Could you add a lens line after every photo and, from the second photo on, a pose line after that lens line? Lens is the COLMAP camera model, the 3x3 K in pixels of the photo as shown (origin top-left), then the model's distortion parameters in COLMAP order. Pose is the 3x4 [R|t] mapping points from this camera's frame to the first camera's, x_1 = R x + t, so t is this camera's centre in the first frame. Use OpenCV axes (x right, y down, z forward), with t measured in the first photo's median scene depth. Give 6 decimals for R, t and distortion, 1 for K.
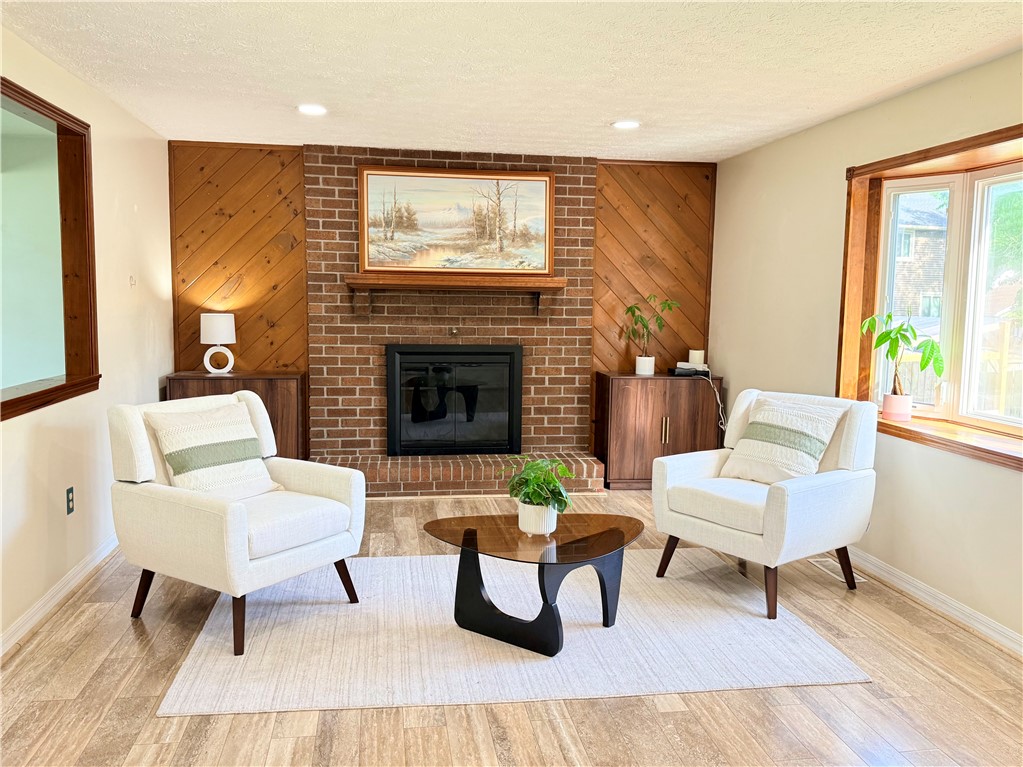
lens RADIAL K [[713.2, 0, 510.4], [0, 713.2, 382.3], [0, 0, 1]] dist [0.003911, -0.000755]
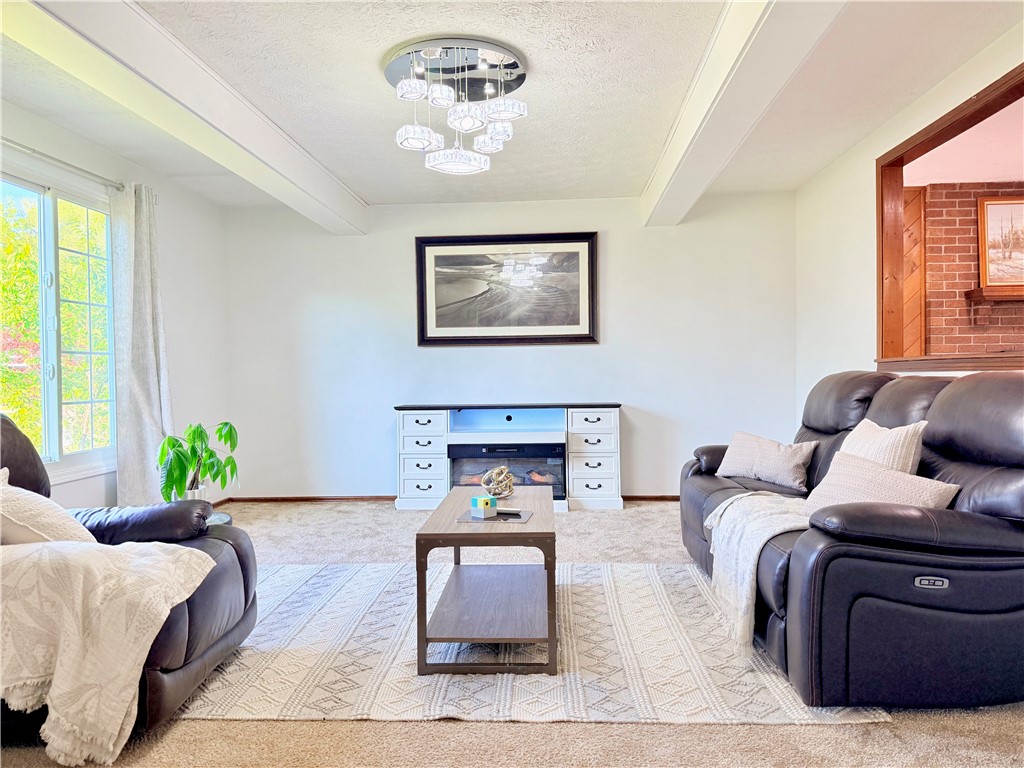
lens RADIAL K [[713.9, 0, 512.1], [0, 713.9, 382.8], [0, 0, 1]] dist [0.003911, -0.000755]
pose [[0.973882, -0.027437, -0.225391, -0.695283], [0.002488, 0.993902, -0.110239, 0.122870], [0.227041, 0.106799, 0.968012, -0.270770]]
